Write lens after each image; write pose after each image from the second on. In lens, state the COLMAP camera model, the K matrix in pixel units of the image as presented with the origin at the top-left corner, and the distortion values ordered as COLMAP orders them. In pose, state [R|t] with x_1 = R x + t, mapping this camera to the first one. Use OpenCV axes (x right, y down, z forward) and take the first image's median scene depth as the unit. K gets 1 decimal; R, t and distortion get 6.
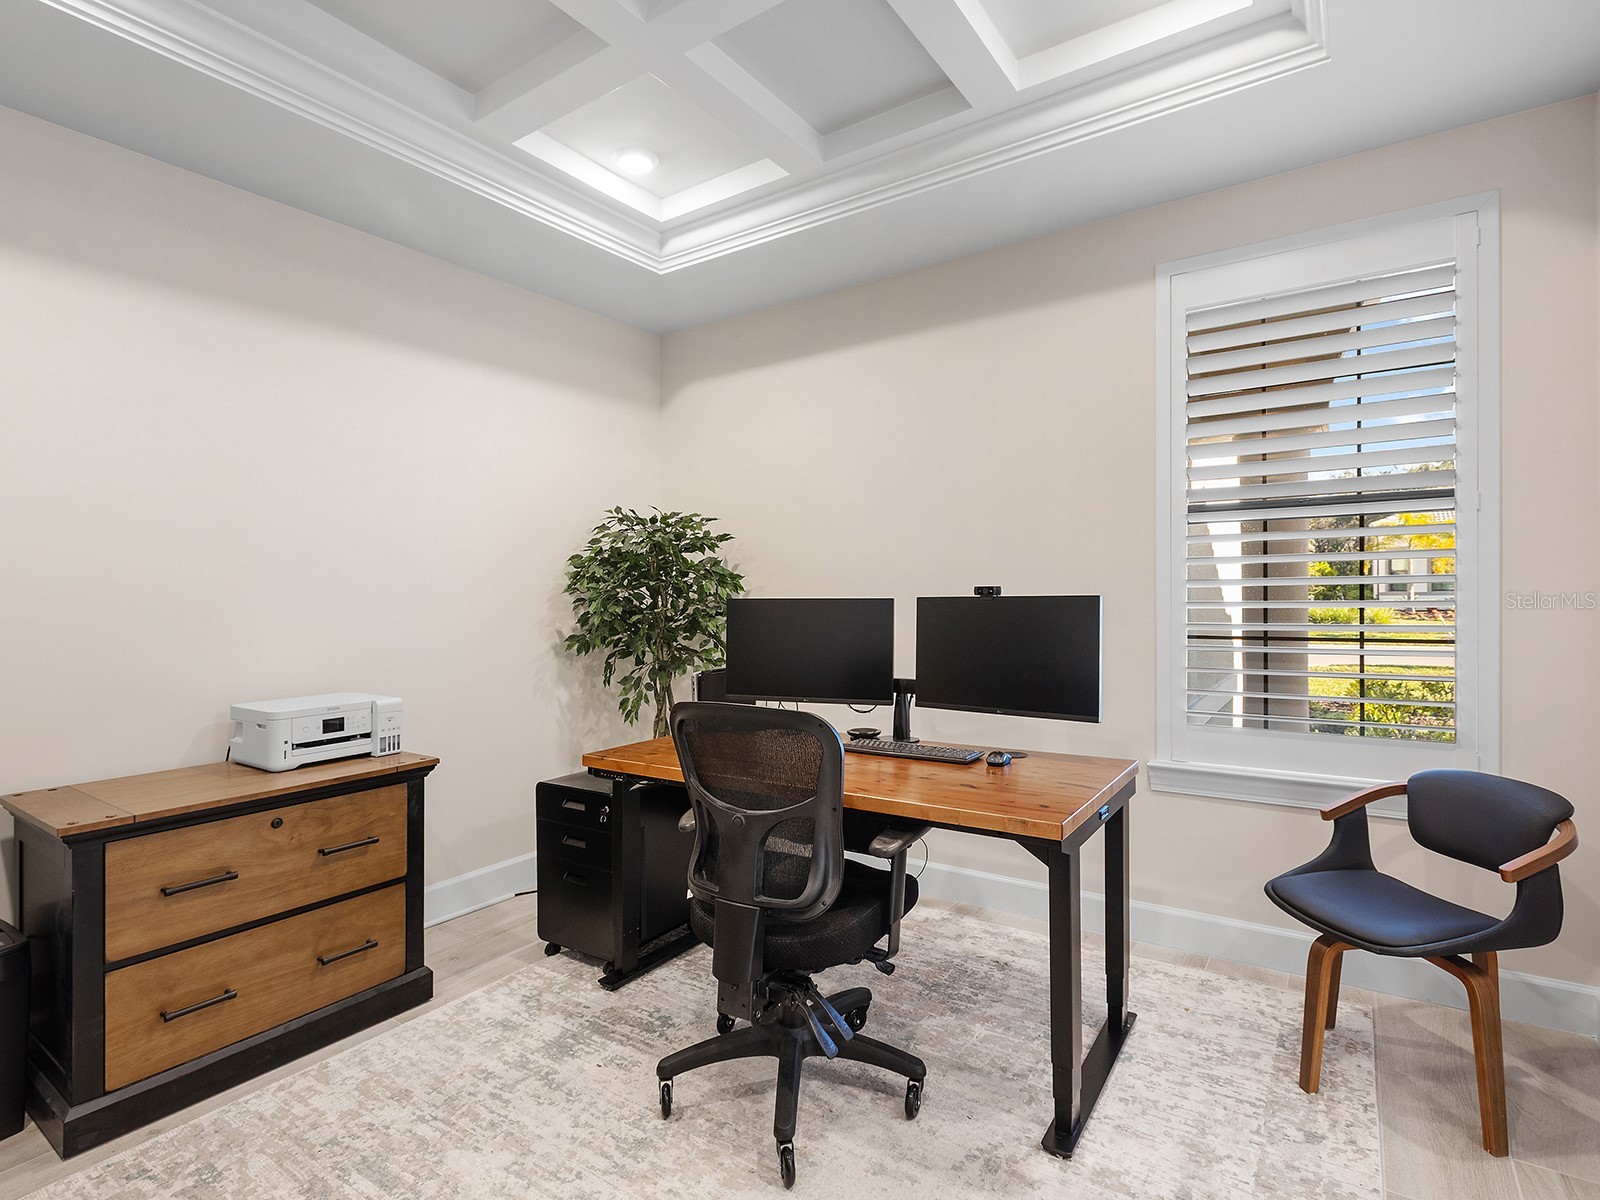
lens RADIAL K [[819.2, 0, 799.4], [0, 819.2, 593.2], [0, 0, 1]] dist [0.007544, -0.001904]
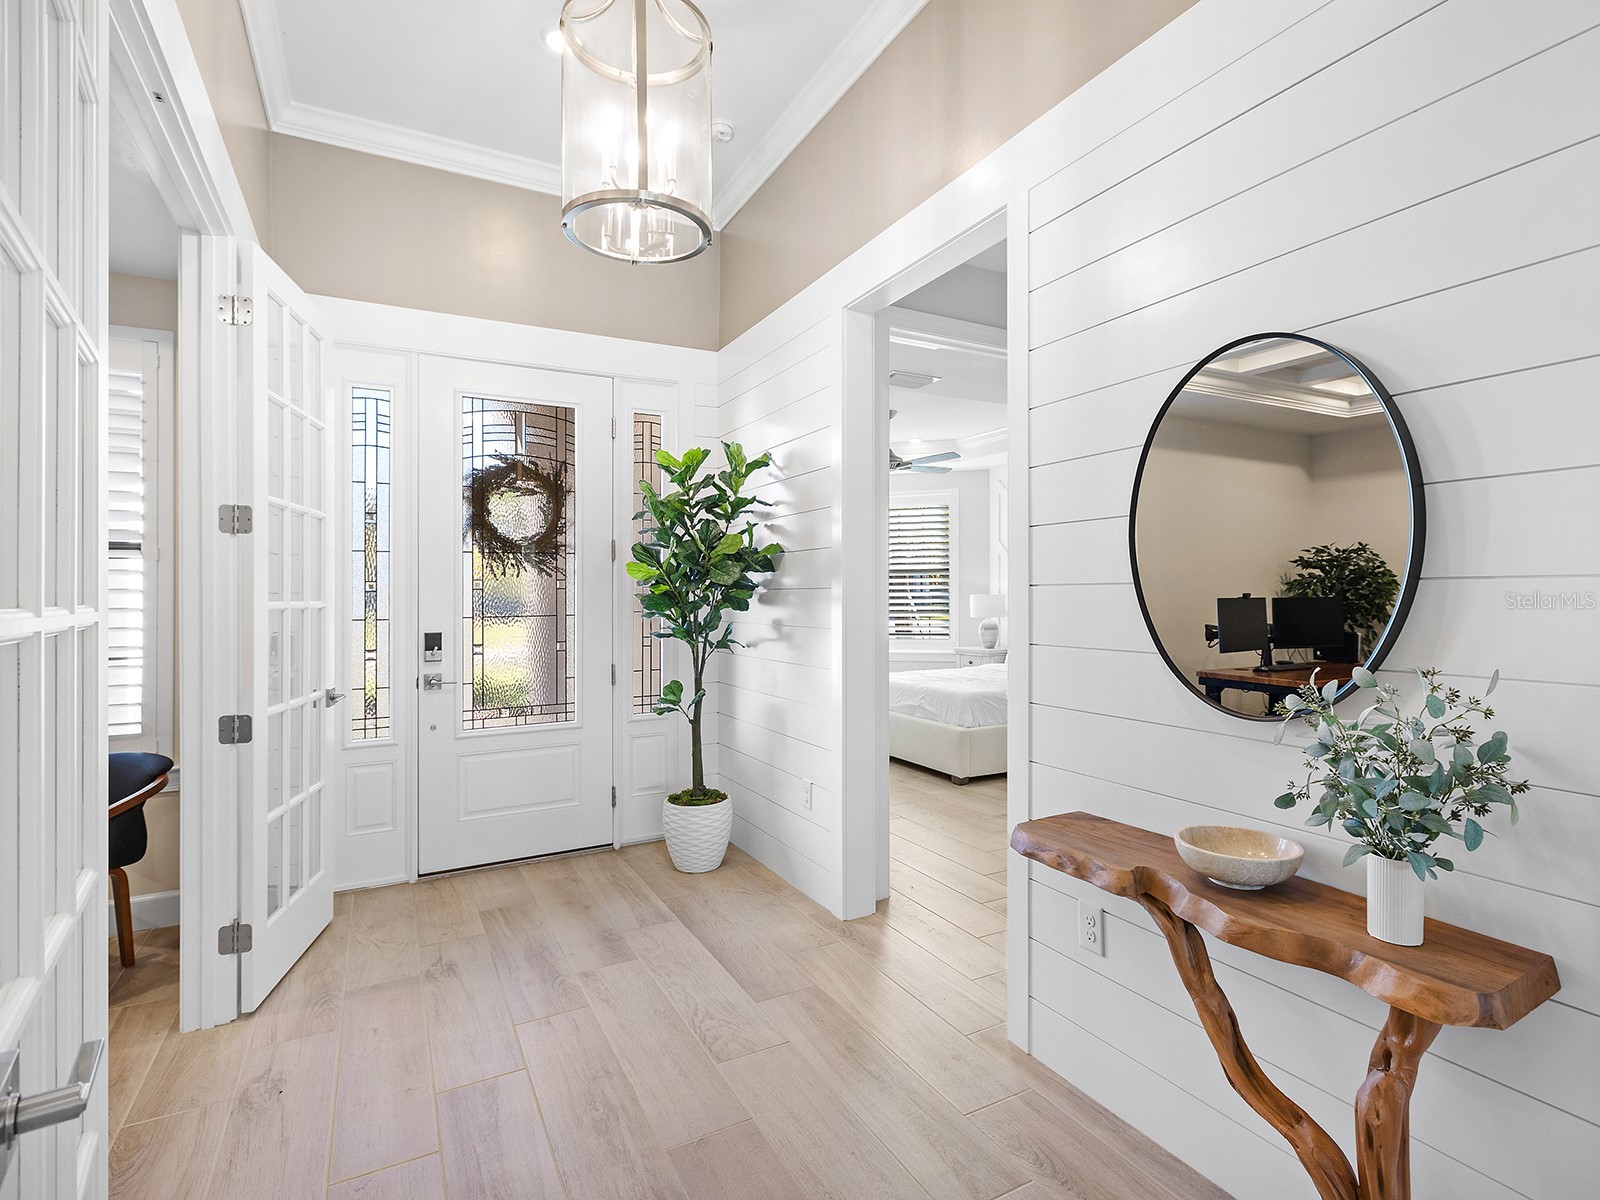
lens RADIAL K [[819.2, 0, 801.2], [0, 819.2, 593.3], [0, 0, 1]] dist [0.007544, -0.001904]
pose [[0.464516, 0.005682, 0.885546, -2.346870], [-0.002203, 0.999984, -0.005260, 0.007623], [-0.885562, 0.000492, 0.464521, 1.100032]]
